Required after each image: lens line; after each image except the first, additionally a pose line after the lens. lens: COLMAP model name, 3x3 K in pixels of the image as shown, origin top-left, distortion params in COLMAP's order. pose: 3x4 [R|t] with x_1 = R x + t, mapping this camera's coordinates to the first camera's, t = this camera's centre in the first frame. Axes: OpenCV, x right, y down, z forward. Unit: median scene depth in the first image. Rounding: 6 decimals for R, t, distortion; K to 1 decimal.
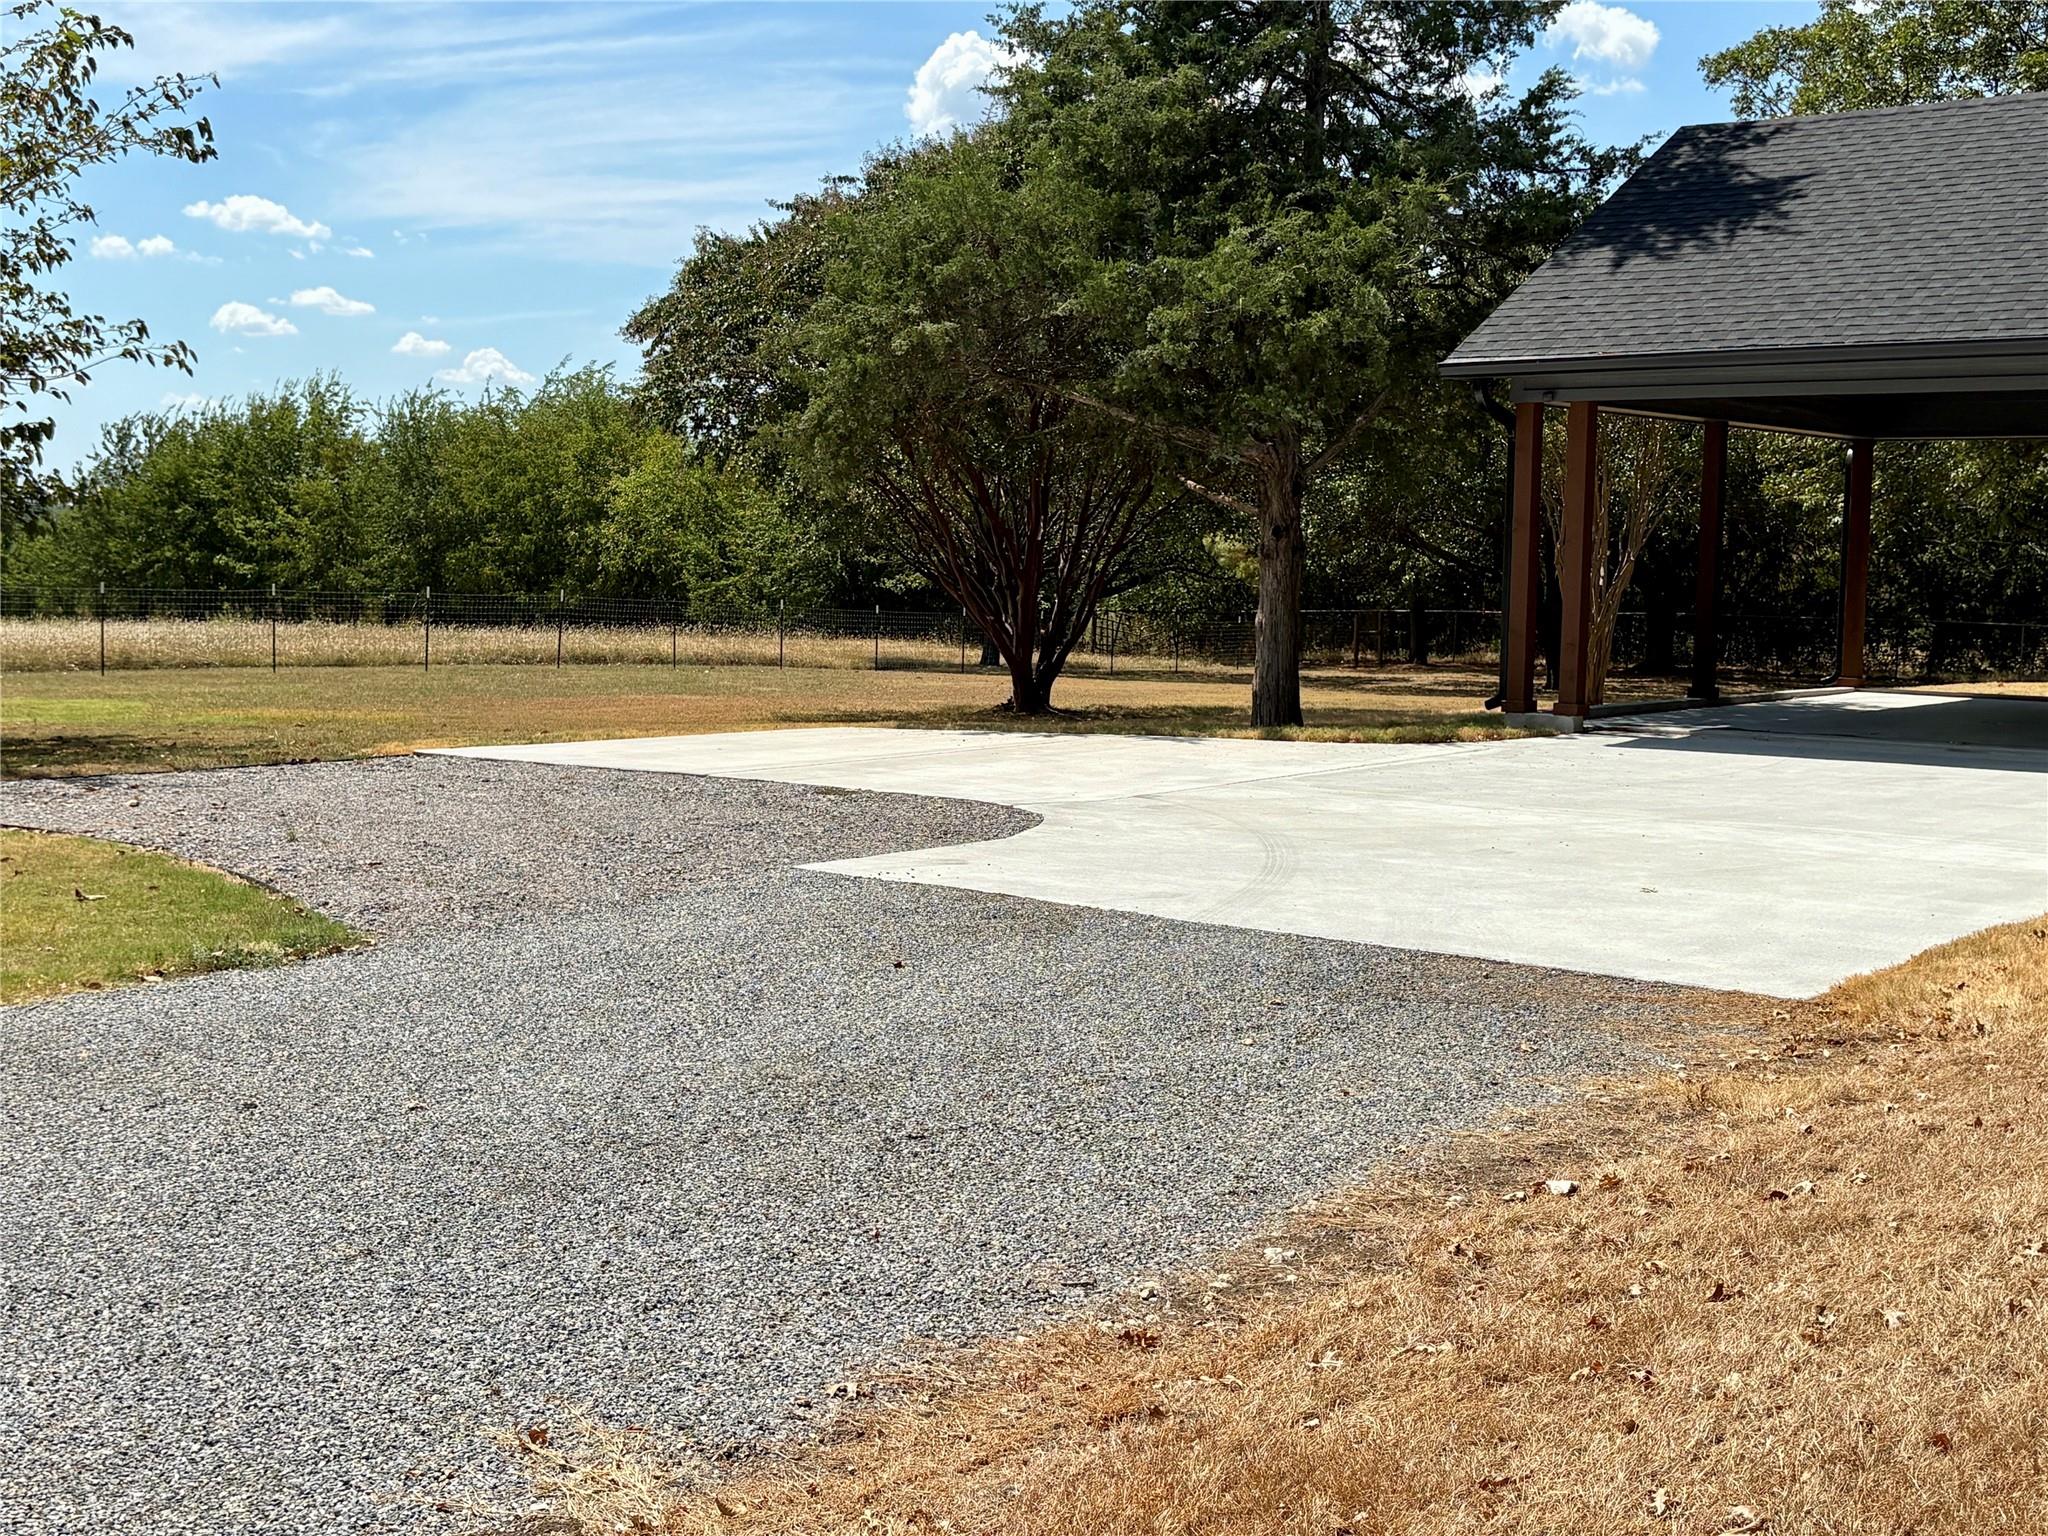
lens RADIAL K [[2512.5, 0, 1024.0], [0, 2512.5, 768.0], [0, 0, 1]] dist [0.008817, -0.002413]
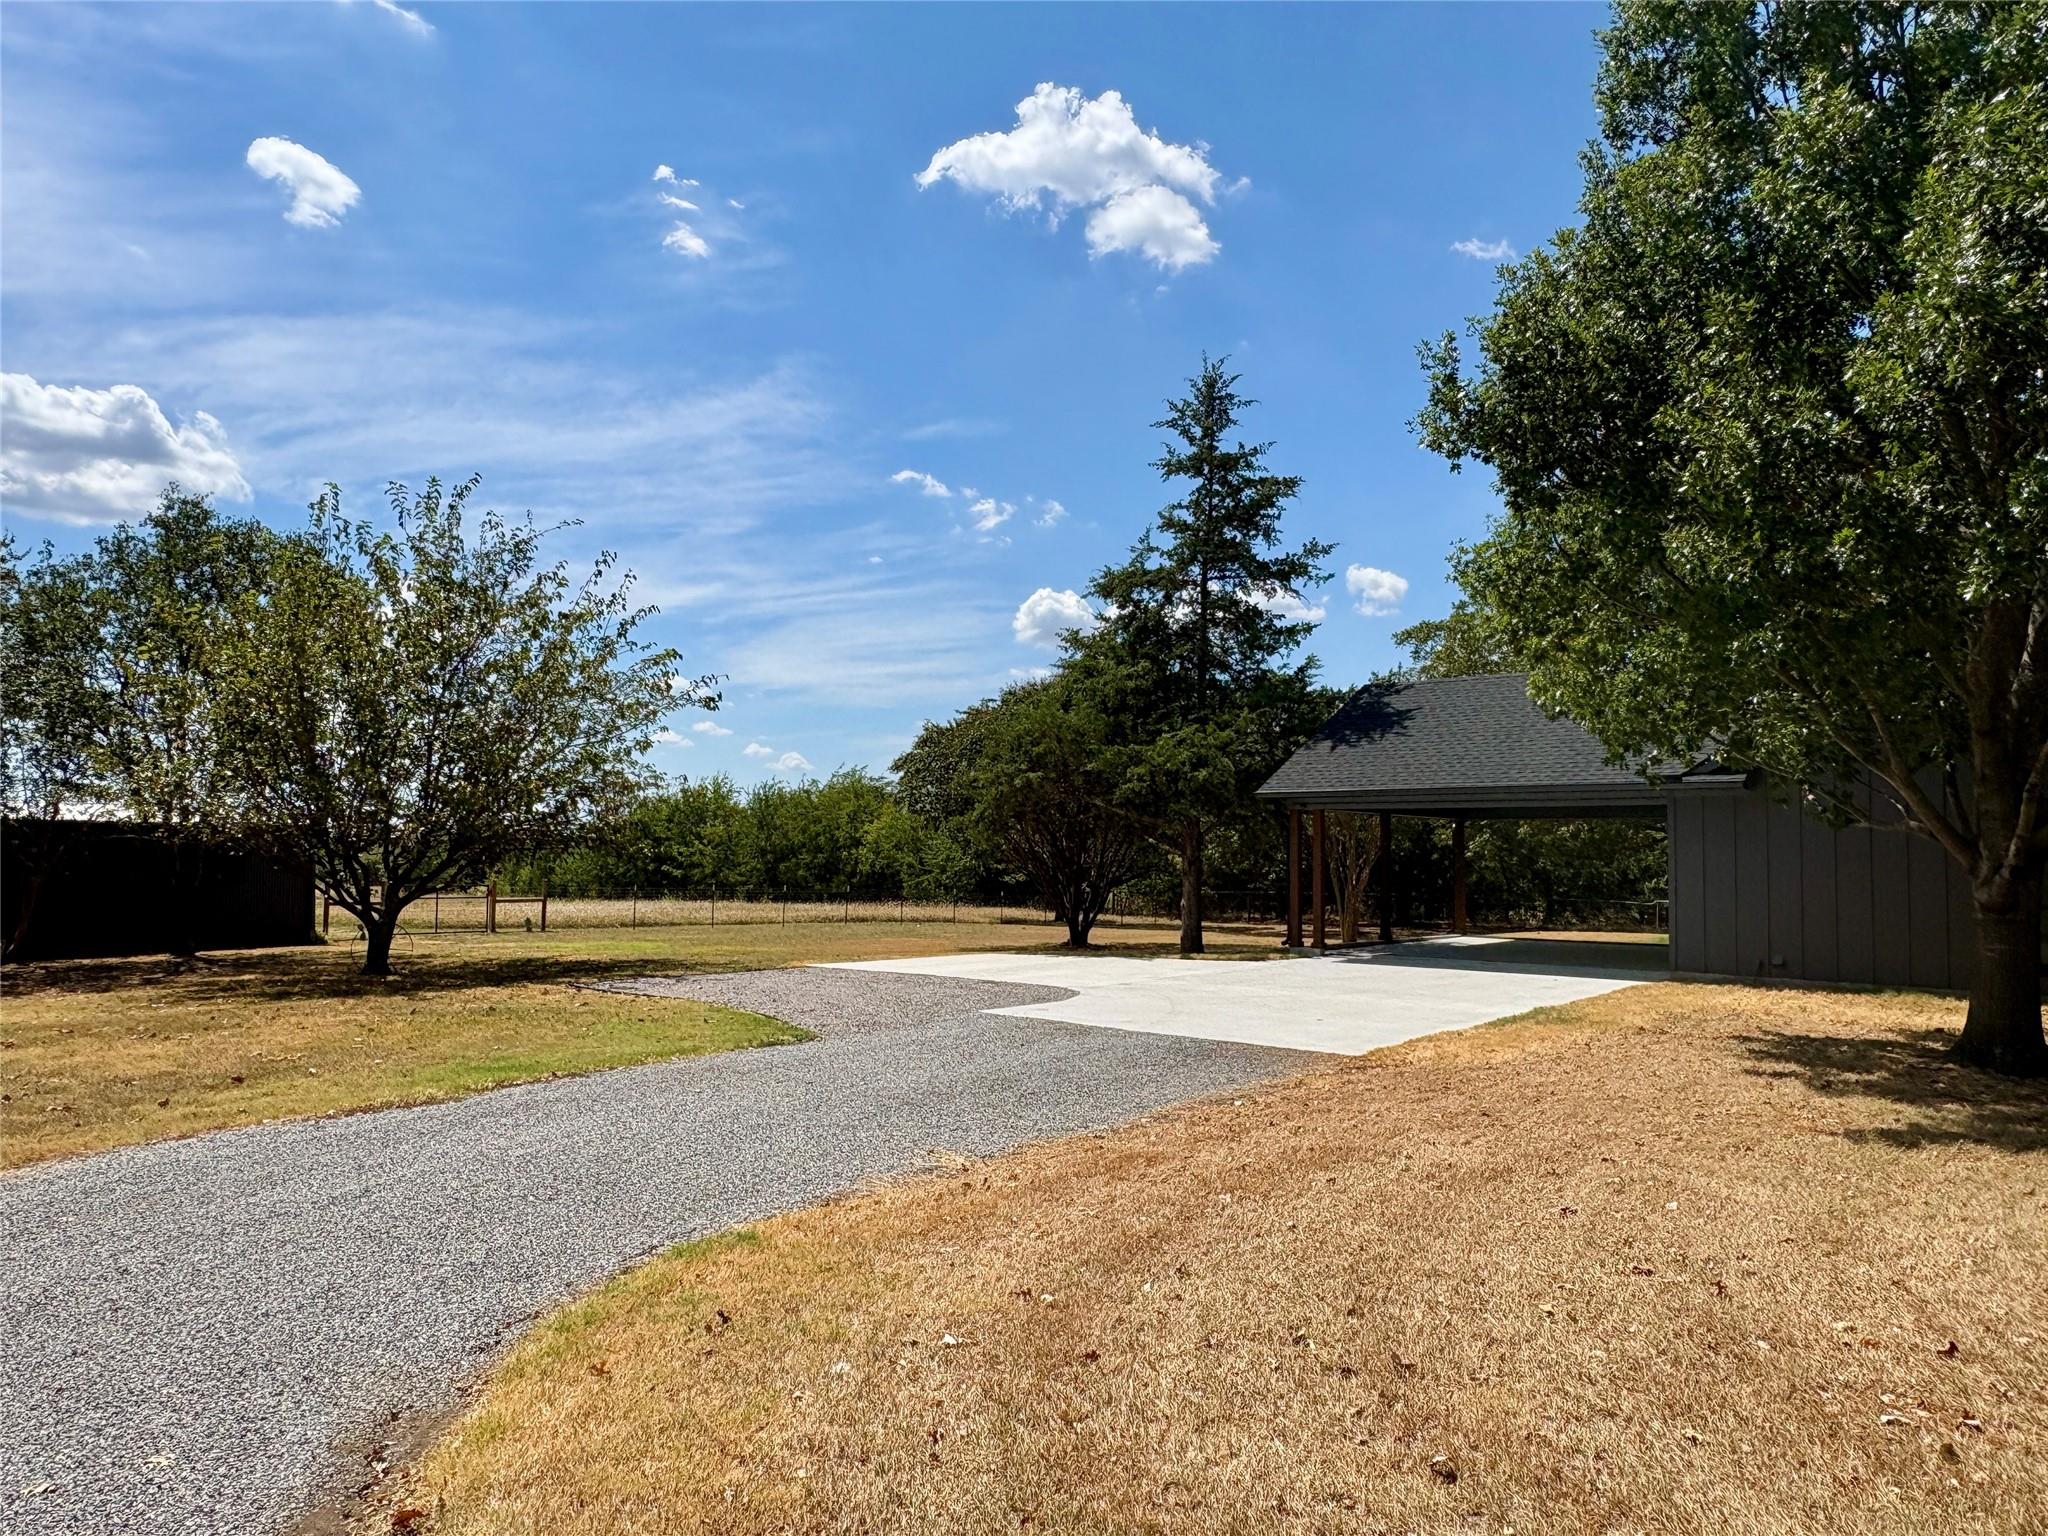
lens RADIAL K [[1499.9, 0, 1024.0], [0, 1499.9, 768.0], [0, 0, 1]] dist [0.033438, -0.000032]
pose [[0.999264, -0.006785, -0.037766, 0.006181], [0.001500, 0.990398, -0.138239, 0.003639], [0.038341, 0.138080, 0.989679, -0.282600]]
